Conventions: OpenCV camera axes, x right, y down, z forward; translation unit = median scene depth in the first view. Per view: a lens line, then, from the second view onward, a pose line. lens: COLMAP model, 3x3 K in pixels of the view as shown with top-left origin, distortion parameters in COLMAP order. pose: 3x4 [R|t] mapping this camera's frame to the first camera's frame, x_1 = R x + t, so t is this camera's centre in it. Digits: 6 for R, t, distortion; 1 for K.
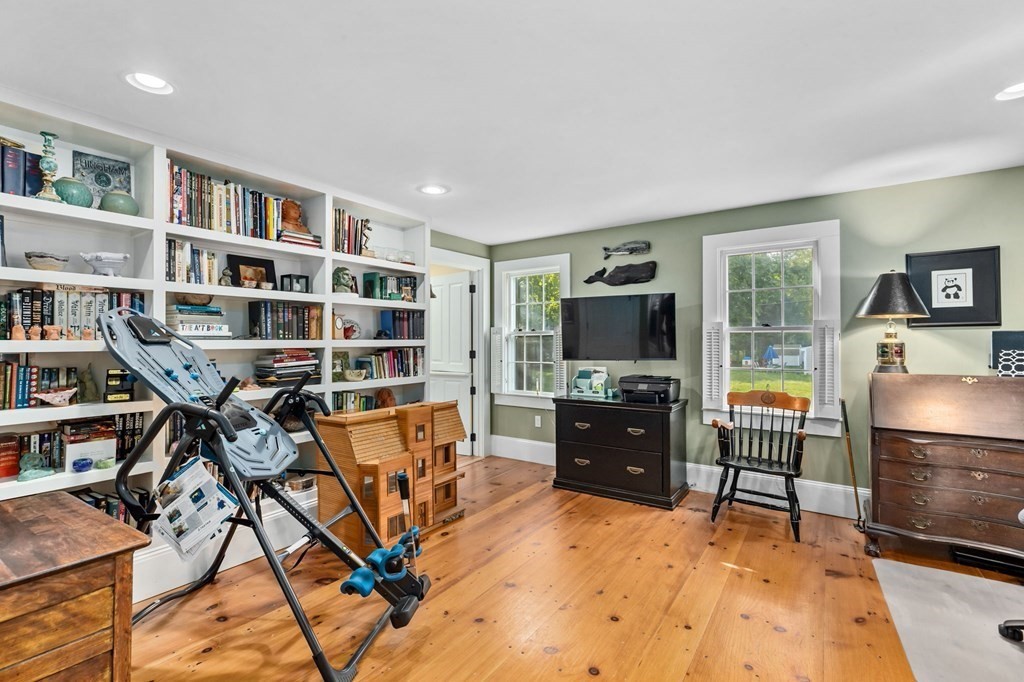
lens RADIAL K [[460.8, 0, 510.0], [0, 460.8, 338.7], [0, 0, 1]] dist [-0.002345, 0.001425]
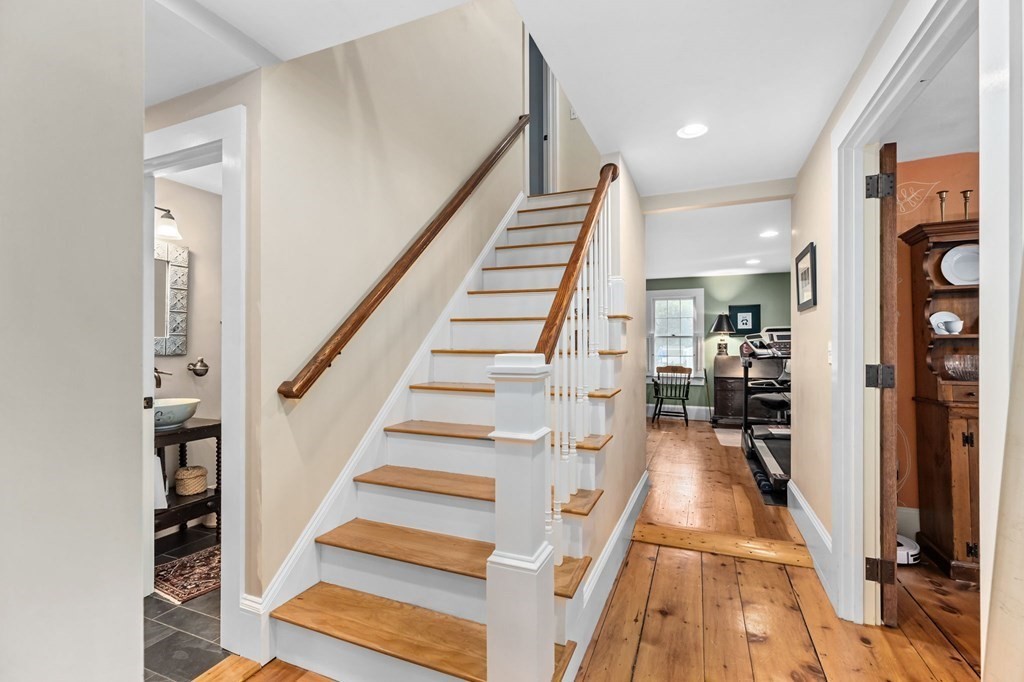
lens RADIAL K [[460.8, 0, 510.0], [0, 460.8, 338.7], [0, 0, 1]] dist [-0.002345, 0.001425]
pose [[0.979898, 0.002702, 0.199480, -0.700082], [-0.002349, 0.999995, -0.002007, -0.006904], [-0.199485, 0.001498, 0.979900, -1.075729]]
